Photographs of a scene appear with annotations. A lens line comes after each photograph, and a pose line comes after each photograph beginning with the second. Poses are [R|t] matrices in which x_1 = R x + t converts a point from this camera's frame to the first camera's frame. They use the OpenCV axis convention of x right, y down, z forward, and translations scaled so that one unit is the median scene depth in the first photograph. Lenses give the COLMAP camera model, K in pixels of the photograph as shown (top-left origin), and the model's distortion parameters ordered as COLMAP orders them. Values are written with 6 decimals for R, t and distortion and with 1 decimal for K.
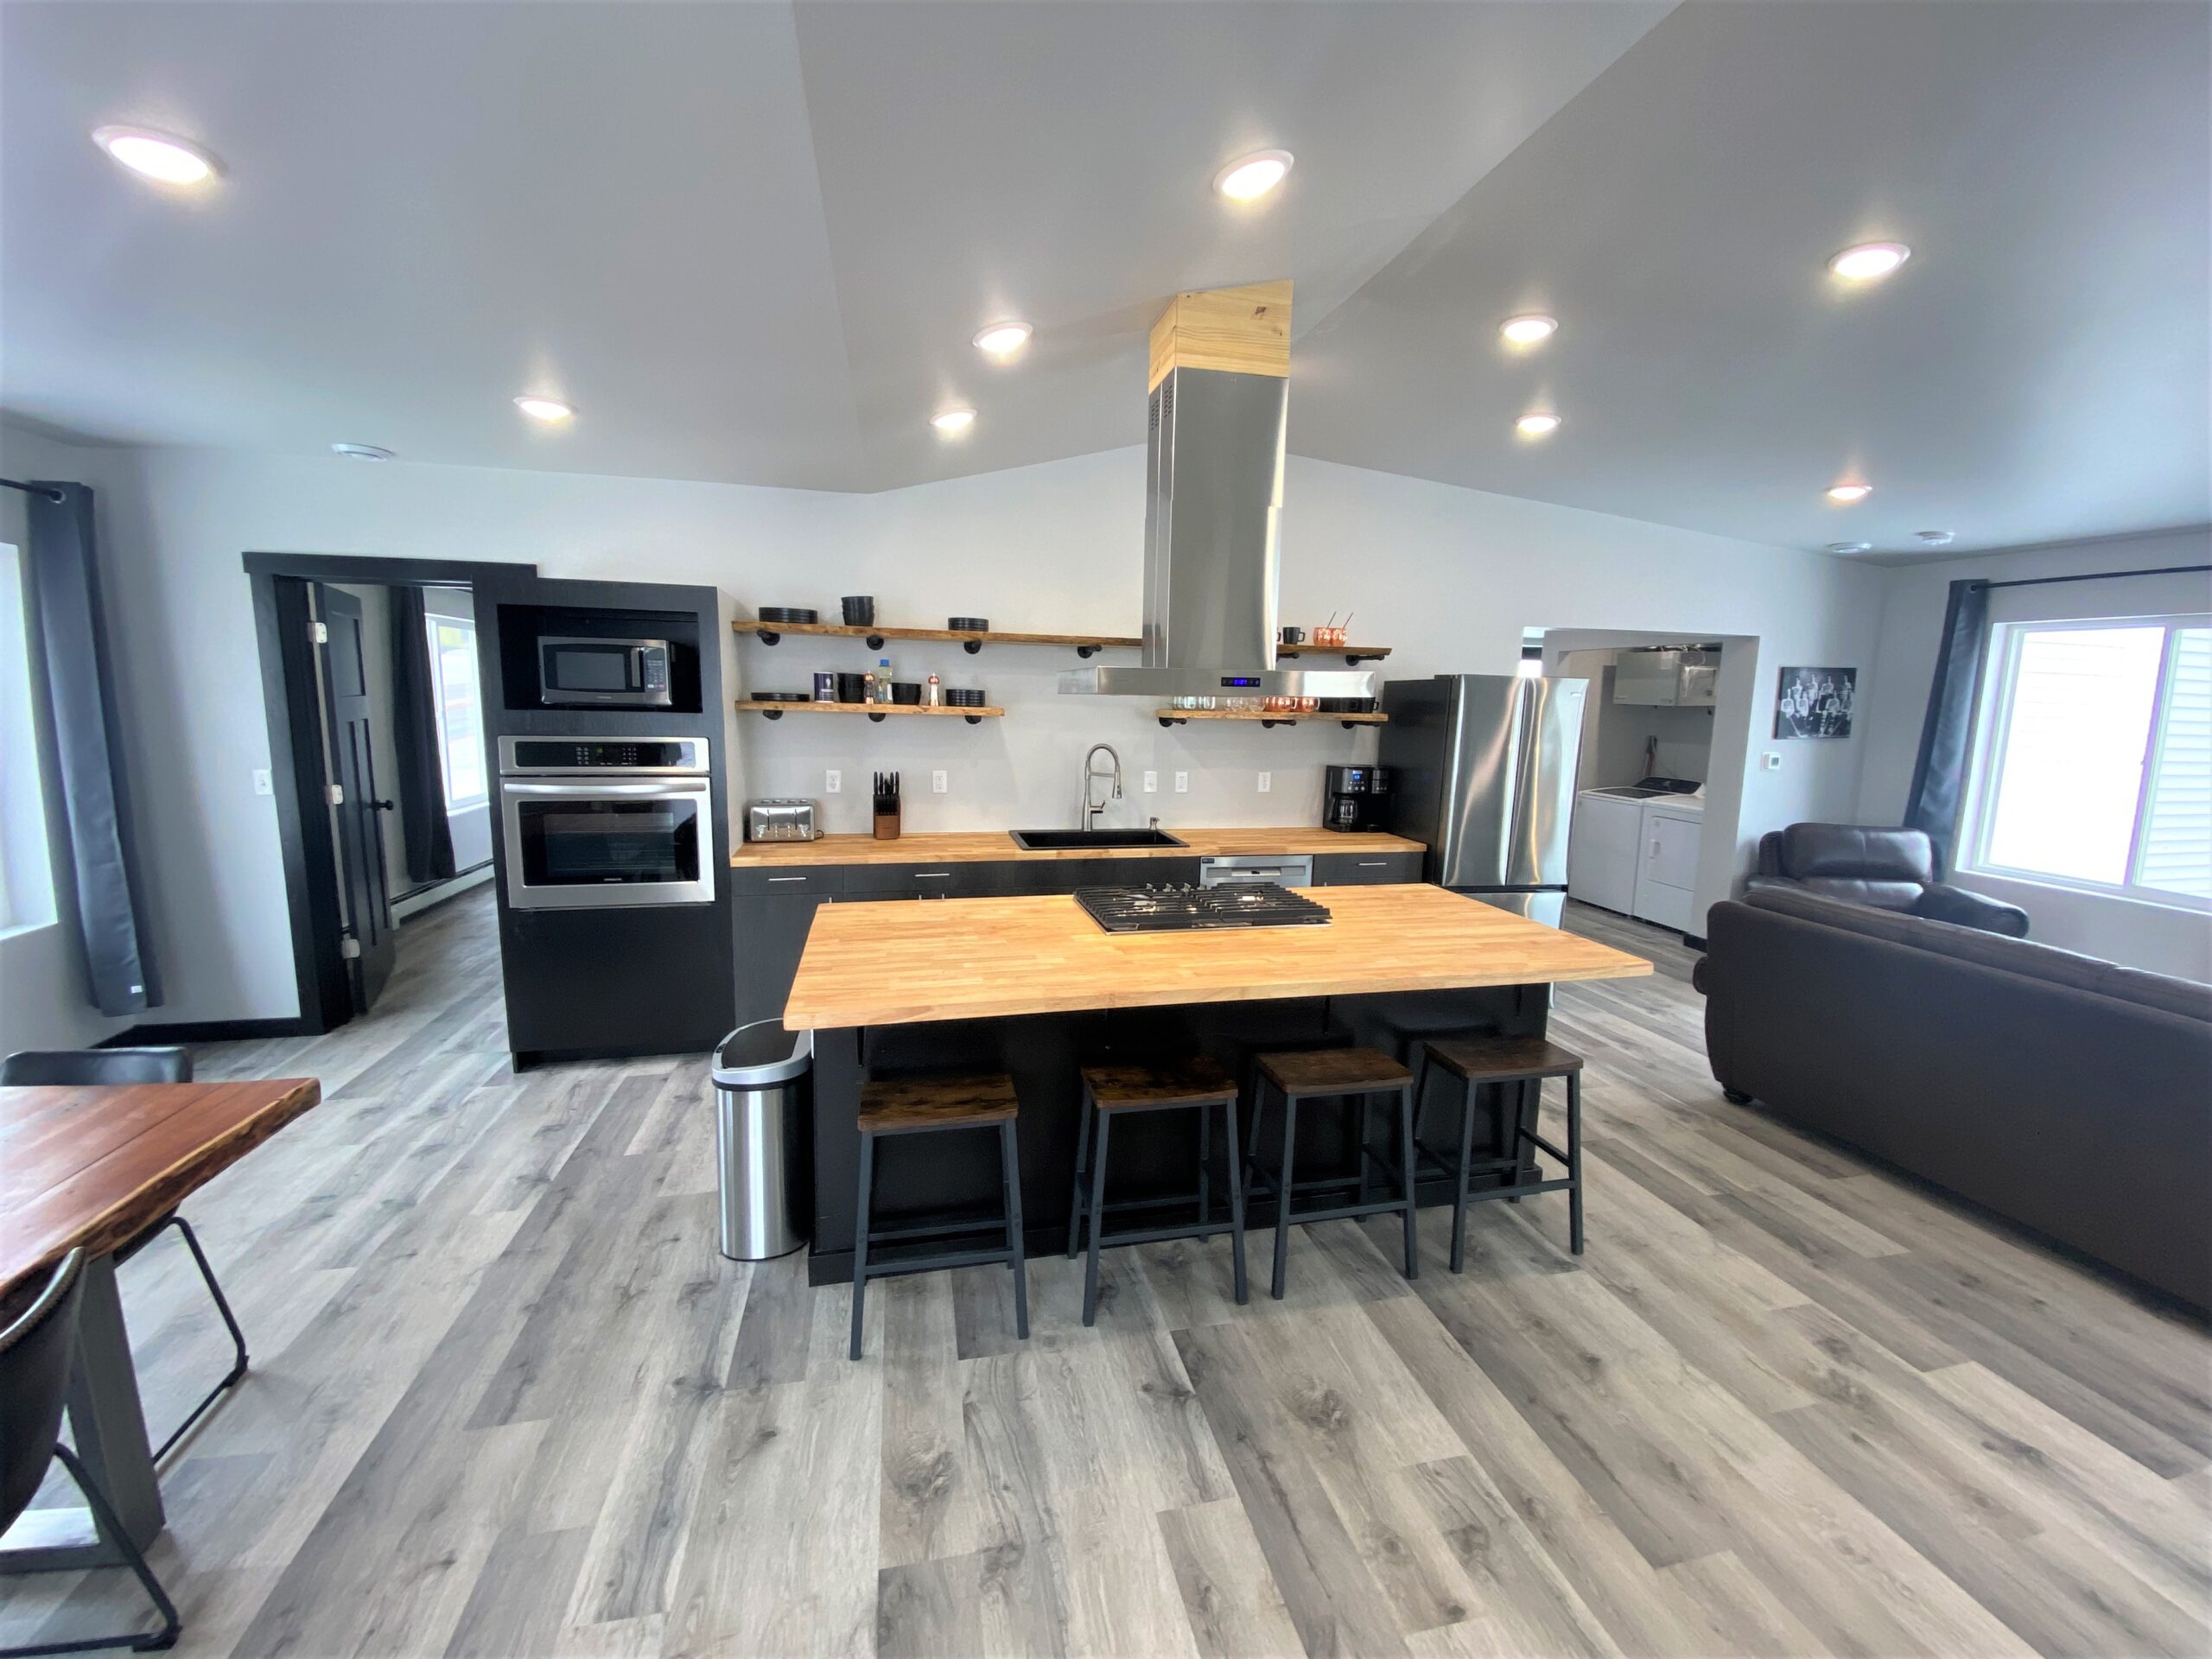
lens RADIAL K [[888.0, 0, 1107.5], [0, 888.0, 826.8], [0, 0, 1]] dist [0.030064, -0.026102]
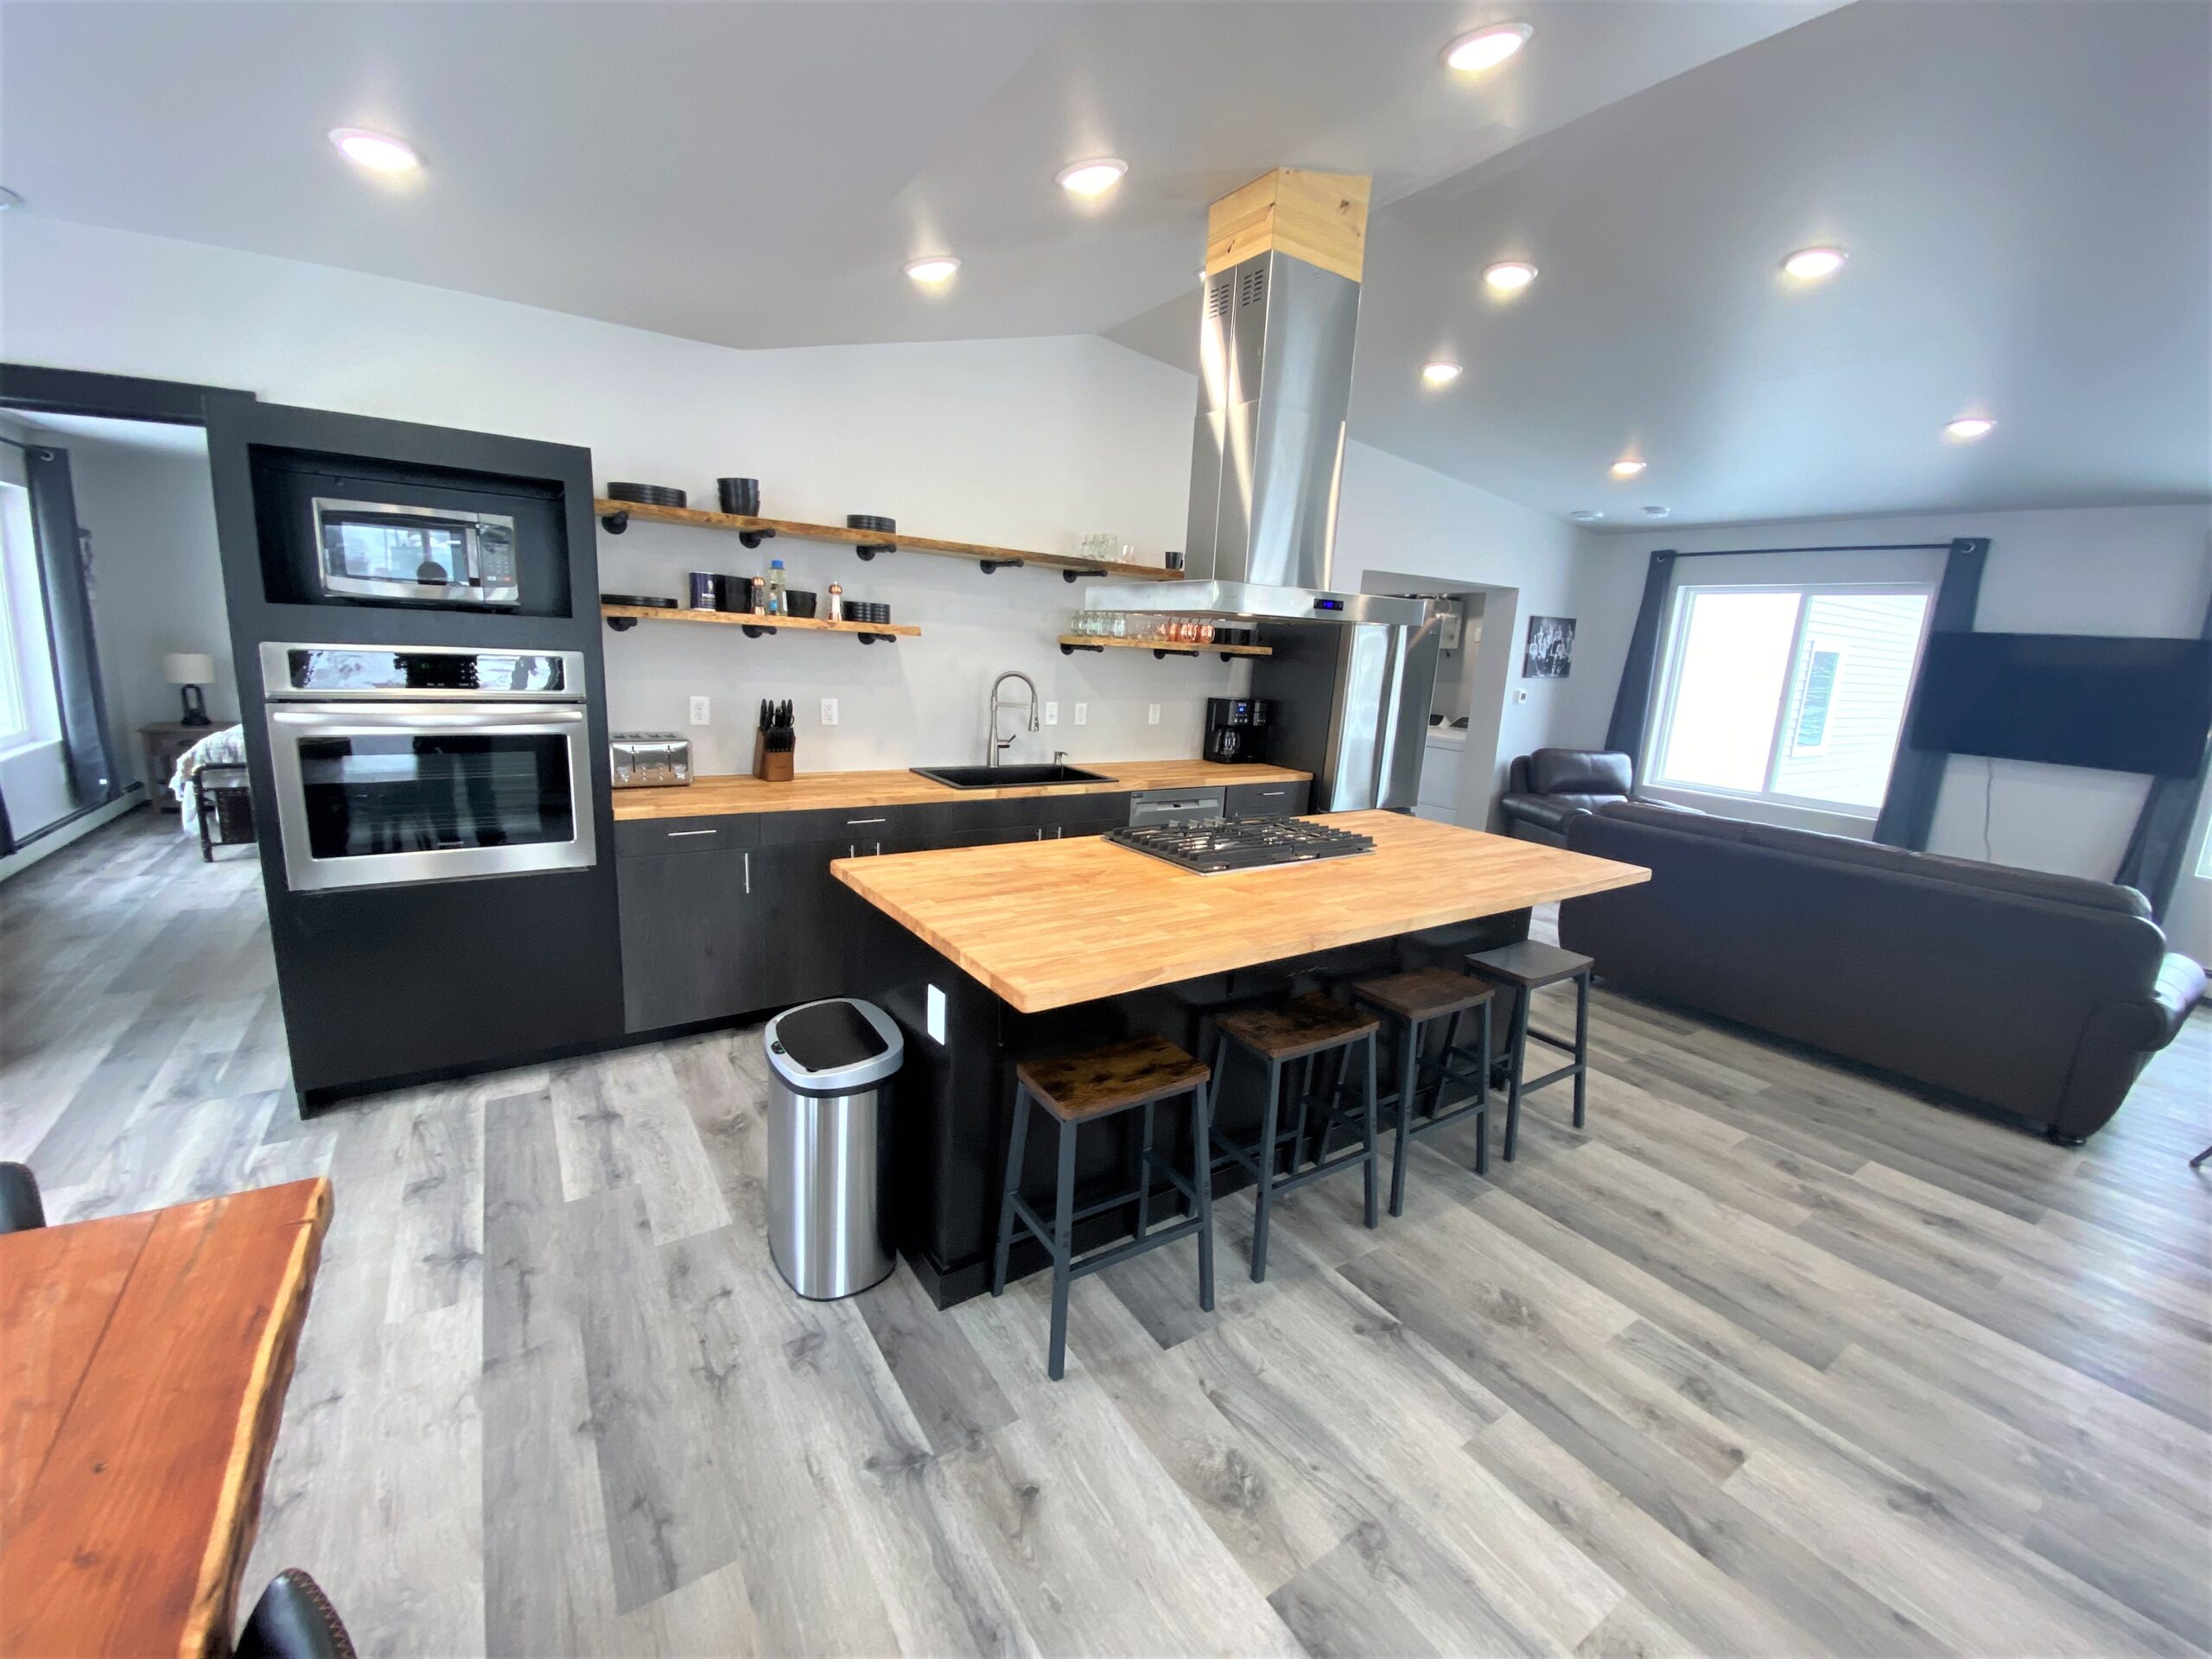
lens RADIAL K [[888.0, 0, 1107.5], [0, 888.0, 826.8], [0, 0, 1]] dist [0.030064, -0.026102]
pose [[0.935094, -0.043193, 0.351759, -0.262698], [0.017433, 0.996950, 0.076074, -0.000959], [-0.353972, -0.065004, 0.932994, 0.107011]]
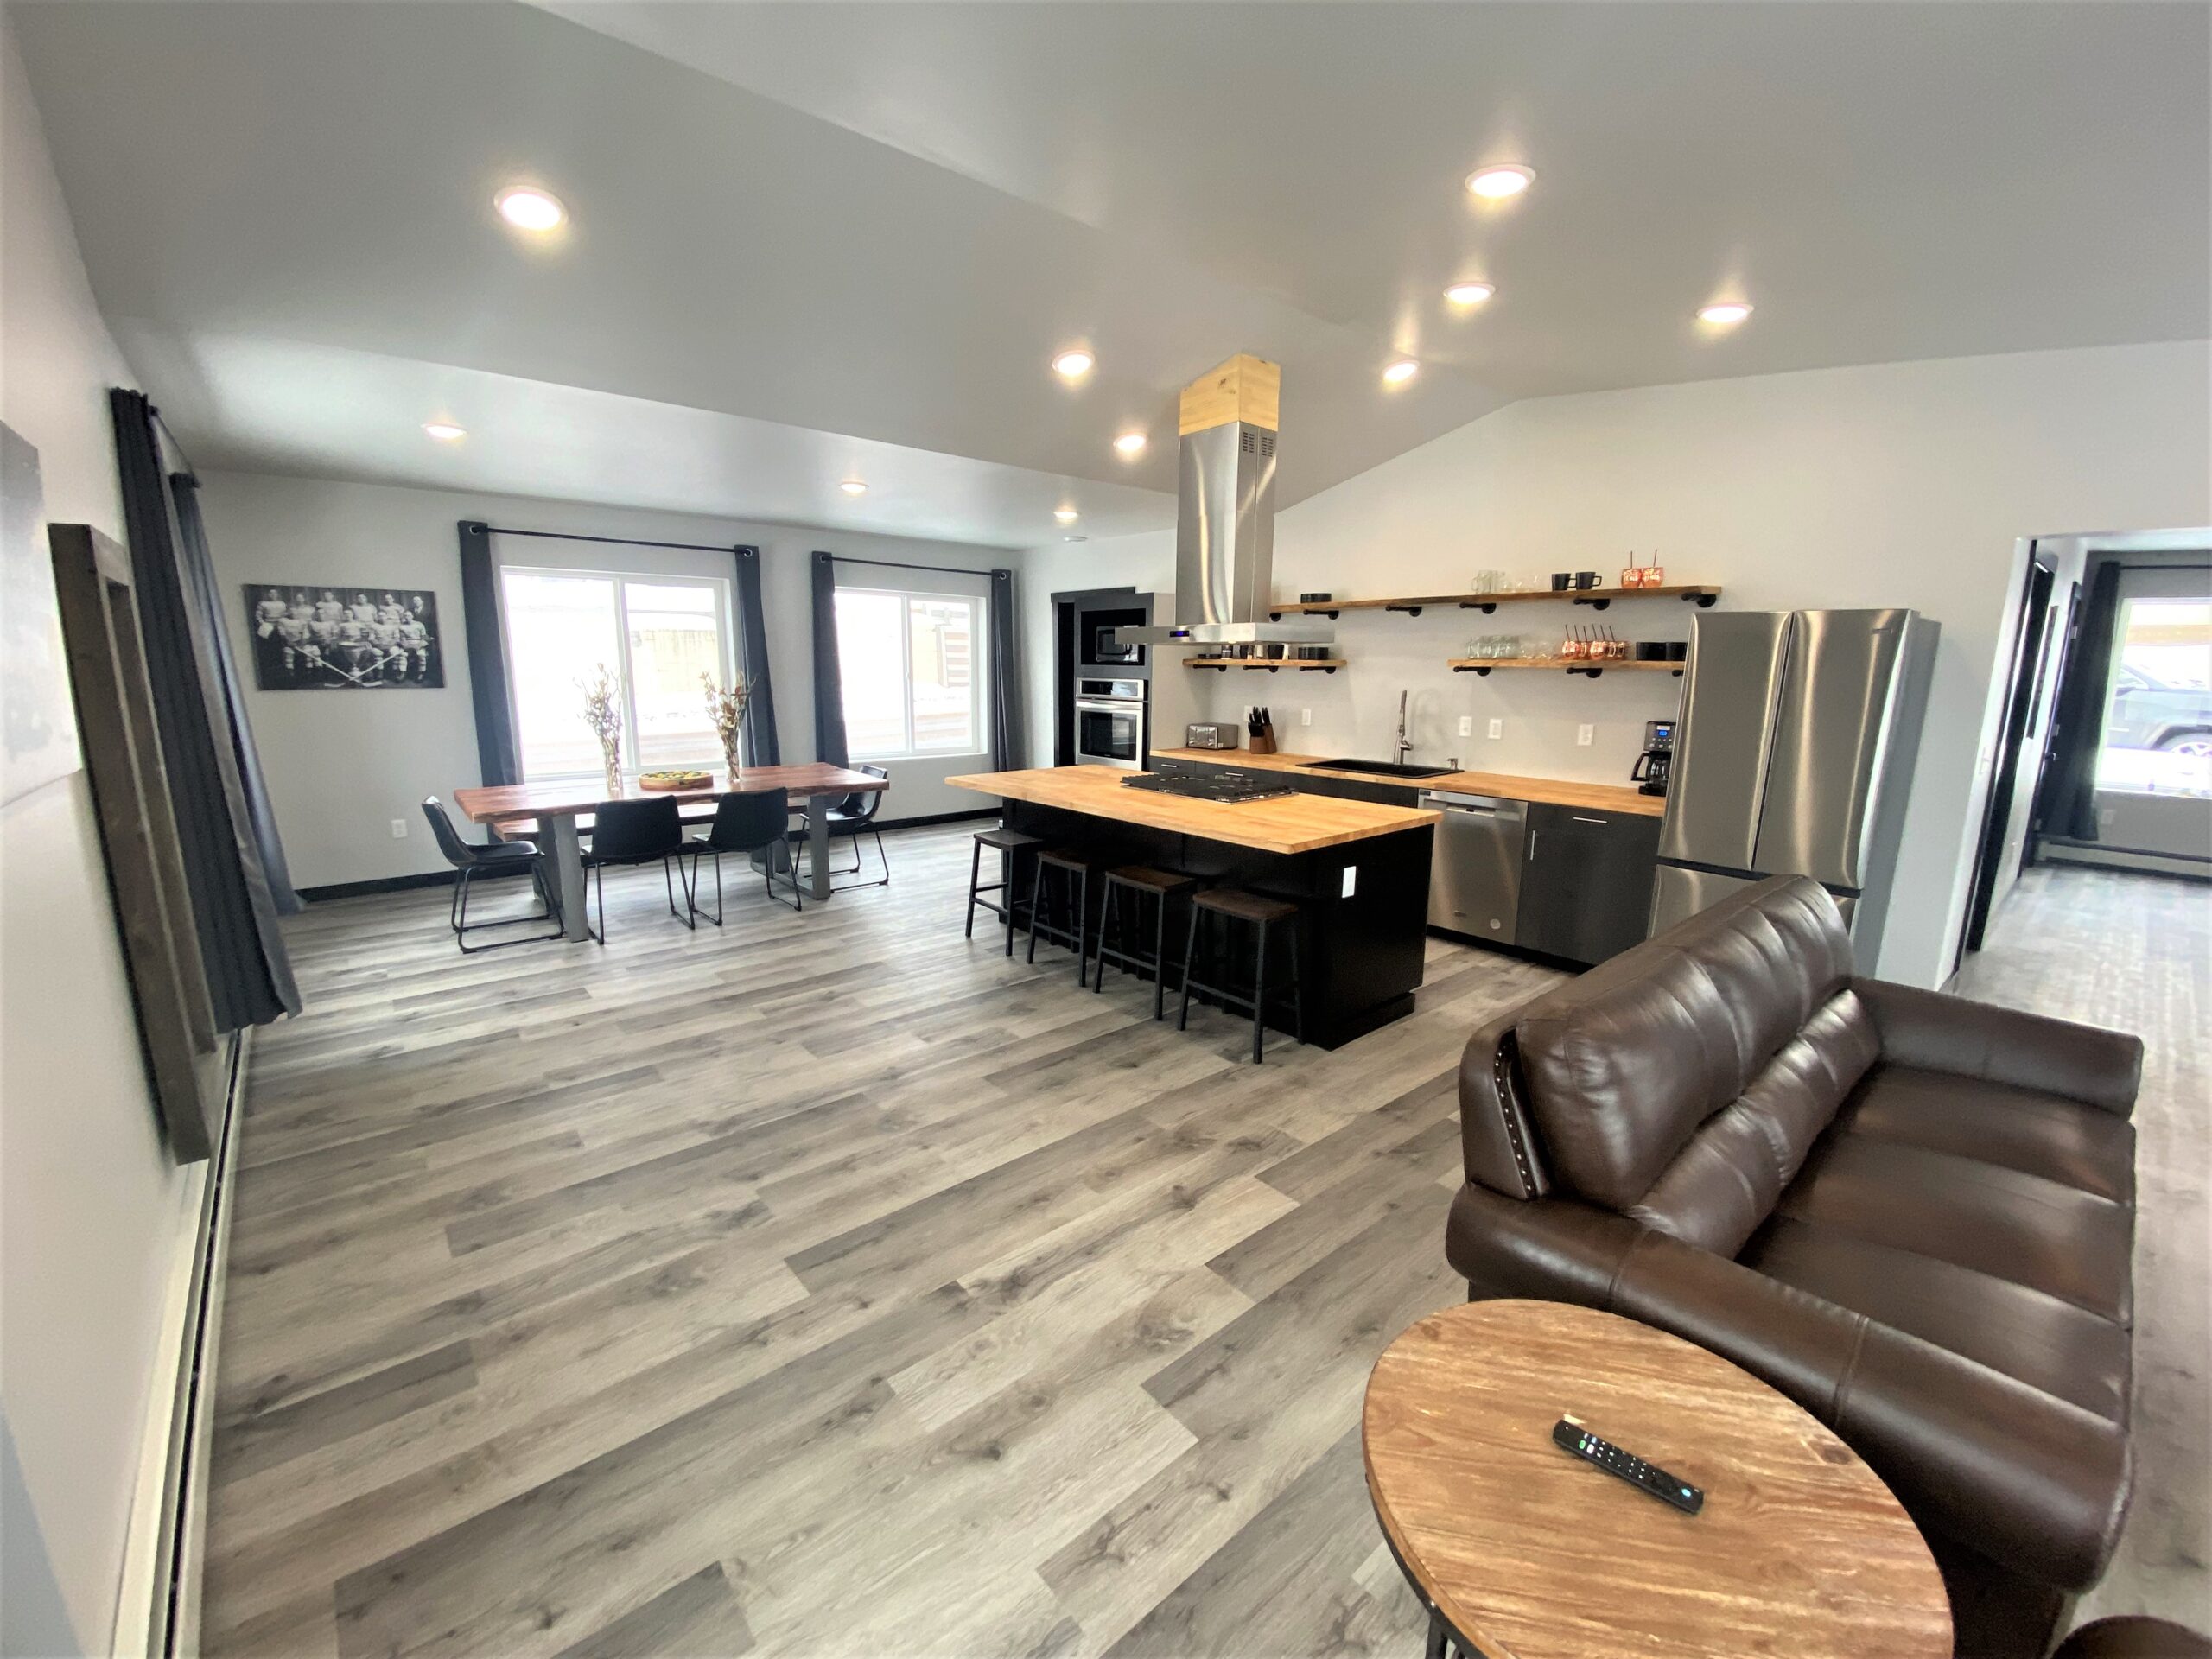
lens RADIAL K [[891.1, 0, 1104.5], [0, 891.1, 830.0], [0, 0, 1]] dist [0.032729, -0.027006]
pose [[0.465463, 0.148543, -0.872513, 0.936251], [-0.129219, 0.986658, 0.099041, 0.025495], [0.875584, 0.066645, 0.478447, 0.100131]]
